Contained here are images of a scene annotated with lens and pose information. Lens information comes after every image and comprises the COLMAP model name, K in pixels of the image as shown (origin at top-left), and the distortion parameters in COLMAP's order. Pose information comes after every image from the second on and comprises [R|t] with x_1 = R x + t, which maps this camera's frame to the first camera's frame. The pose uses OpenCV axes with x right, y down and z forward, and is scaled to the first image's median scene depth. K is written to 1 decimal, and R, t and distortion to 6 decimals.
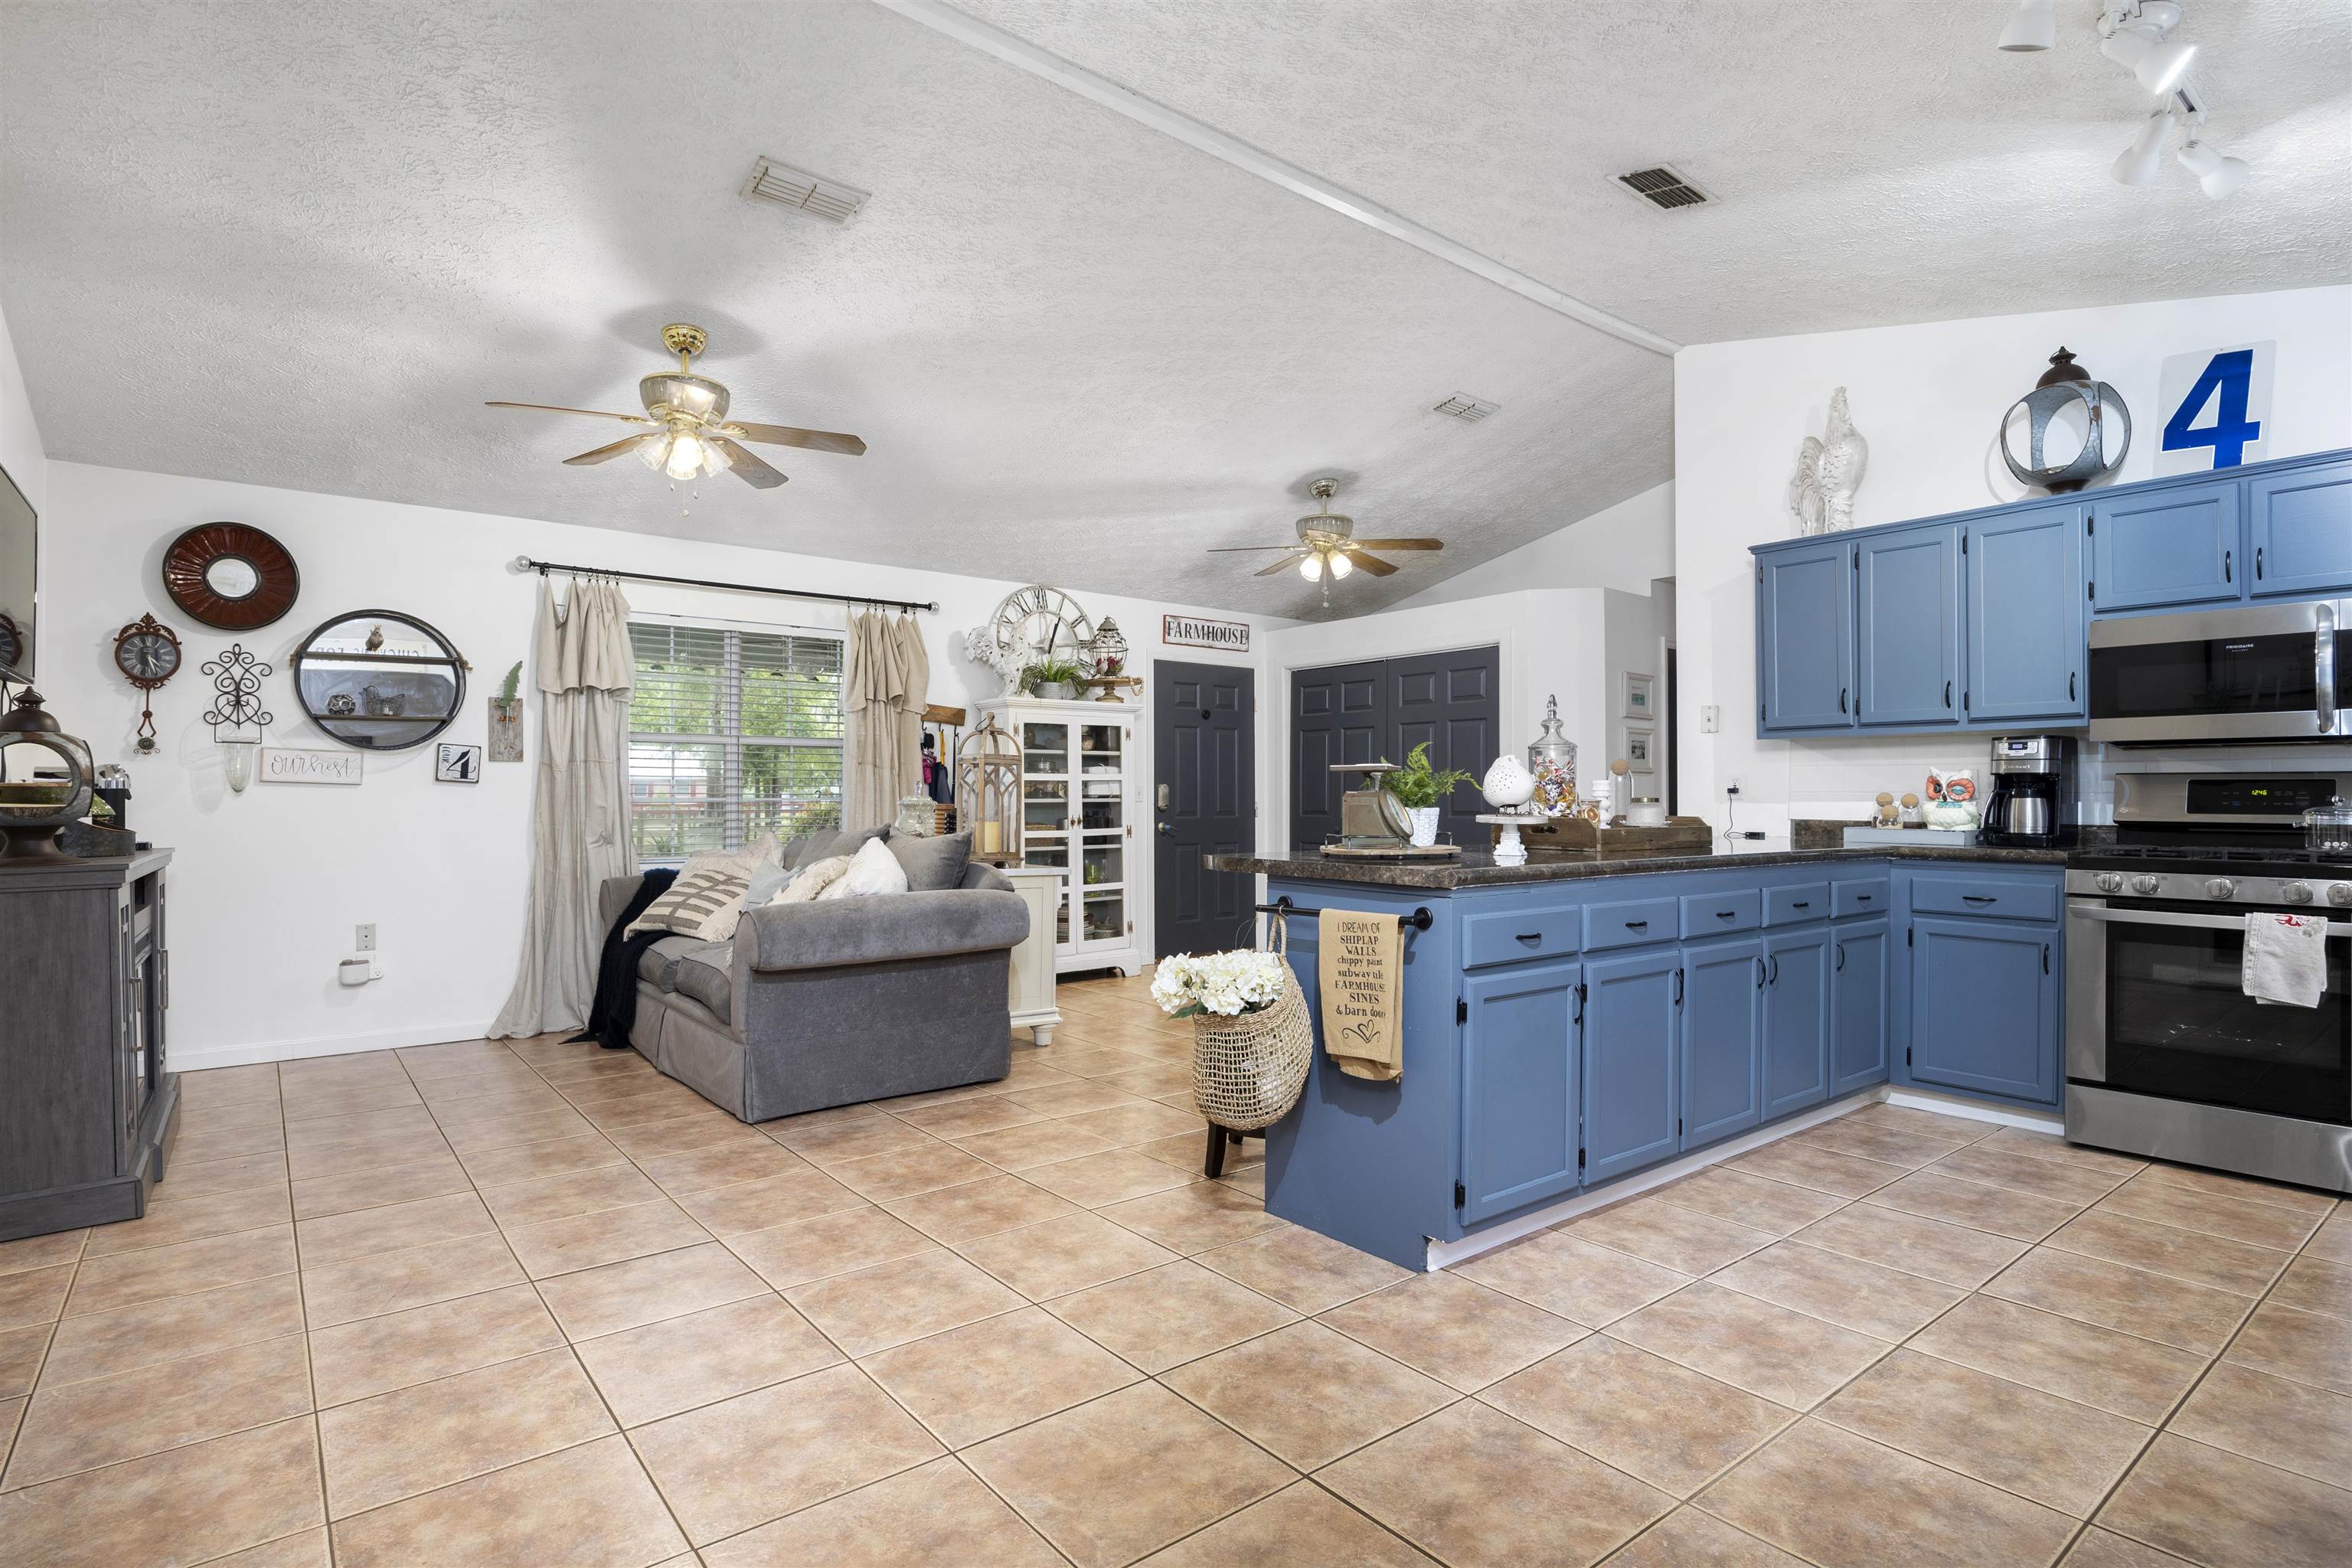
lens RADIAL K [[1175.7, 0, 1176.4], [0, 1175.7, 793.6], [0, 0, 1]] dist [-0.017993, 0.000537]
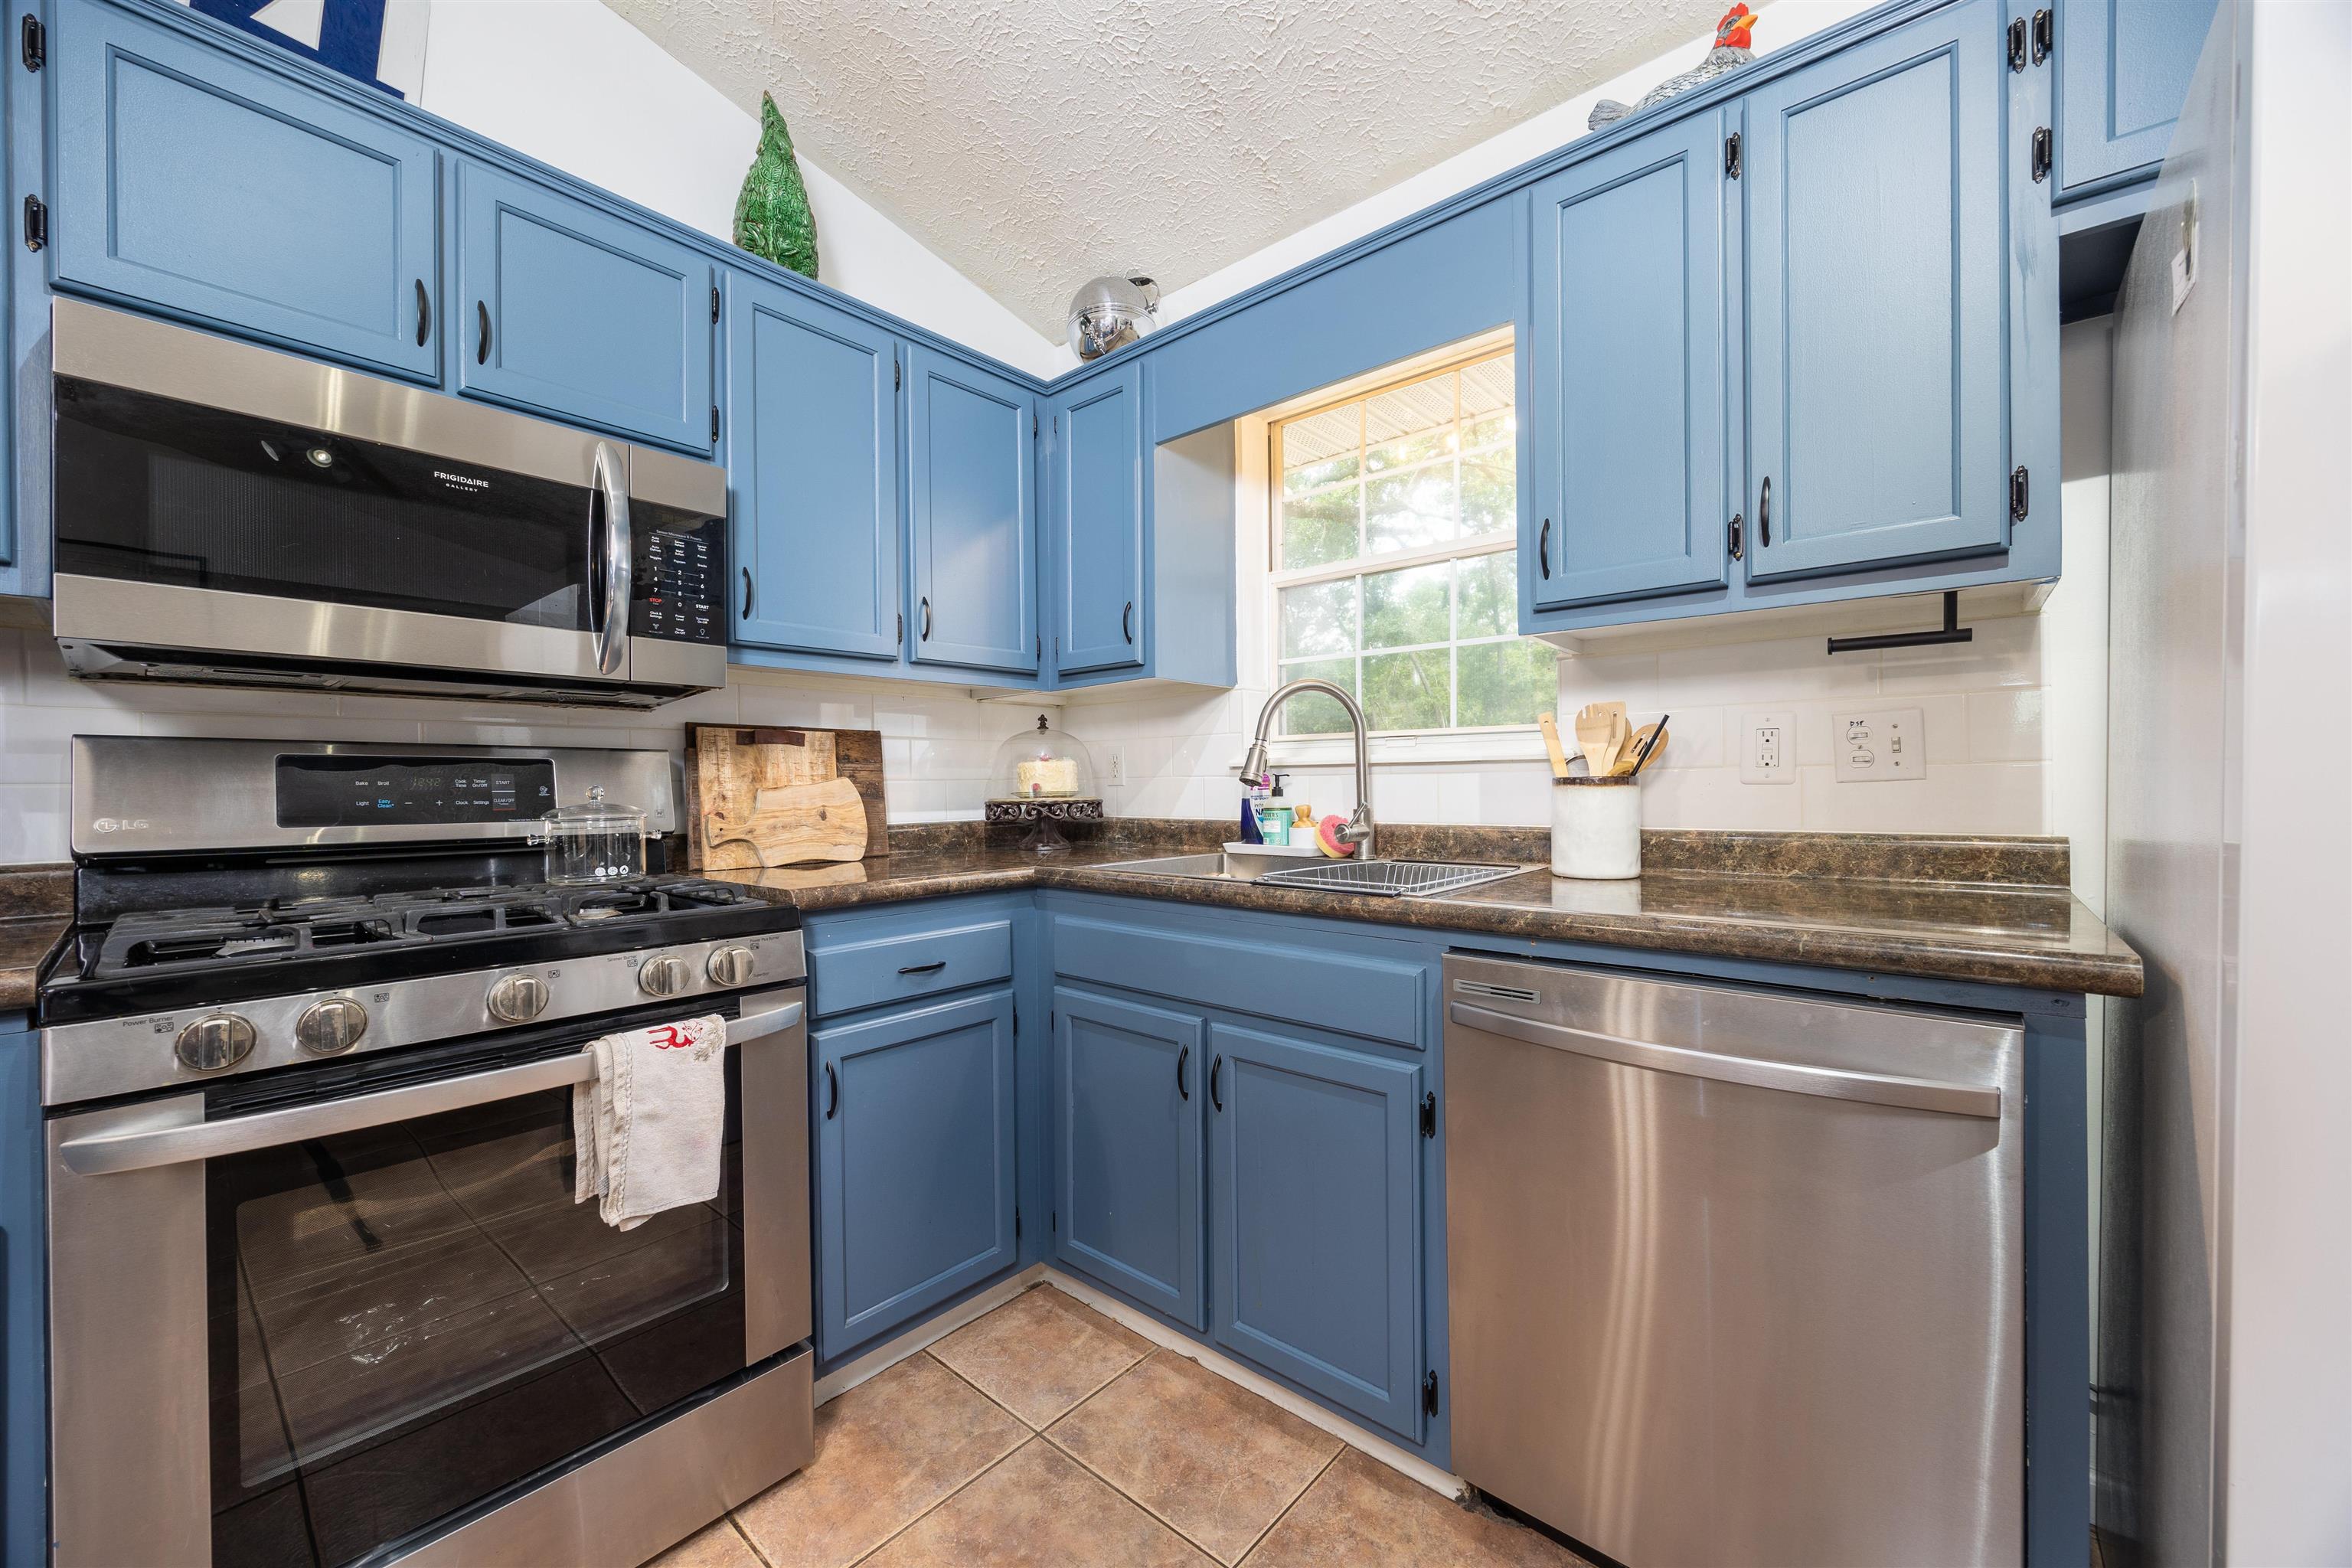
lens RADIAL K [[885.0, 0, 1184.0], [0, 885.0, 786.6], [0, 0, 1]] dist [-0.003127, 0.000068]
pose [[-0.193566, 0.000254, 0.981087, 0.473762], [0.005682, 0.999983, 0.000863, 0.002891], [-0.981071, 0.005741, -0.193564, 0.740336]]
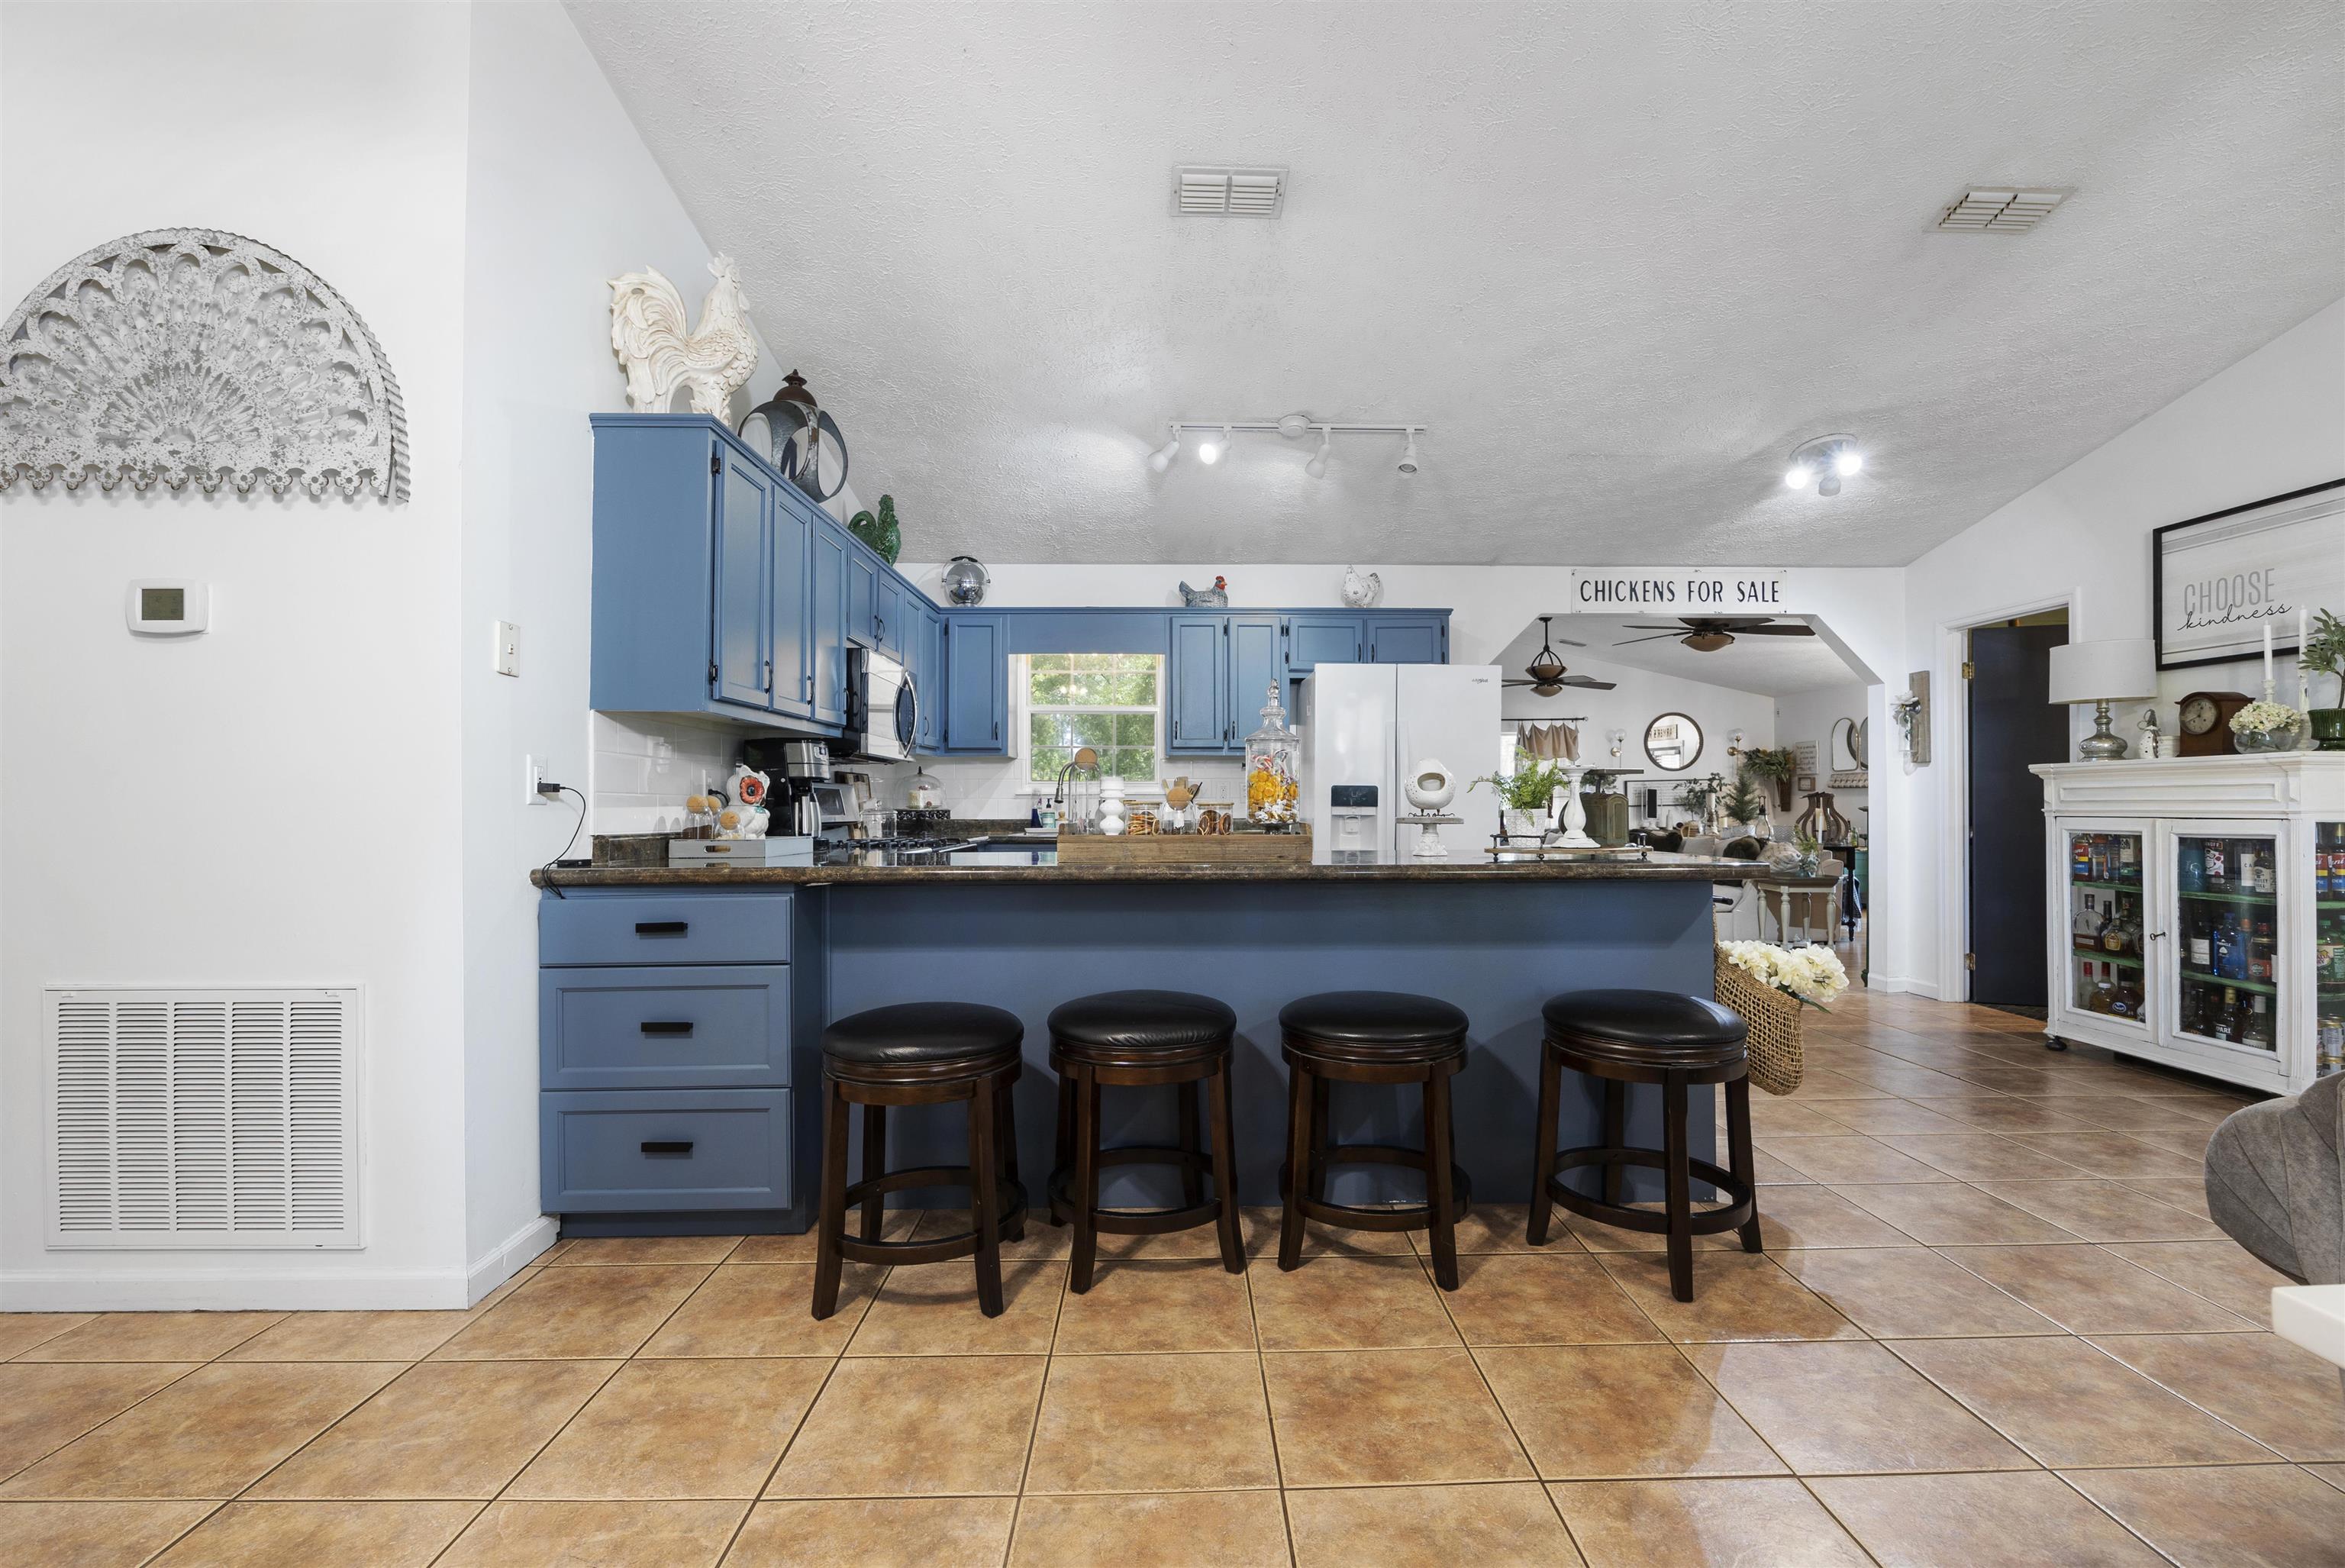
lens RADIAL K [[1038.8, 0, 1198.3], [0, 1038.8, 799.3], [0, 0, 1]] dist [-0.002292, -0.000189]
pose [[-0.799982, 0.003486, 0.600014, -0.090347], [-0.000011, 0.999983, -0.005824, 0.006272], [-0.600024, -0.004666, -0.799969, 1.677552]]
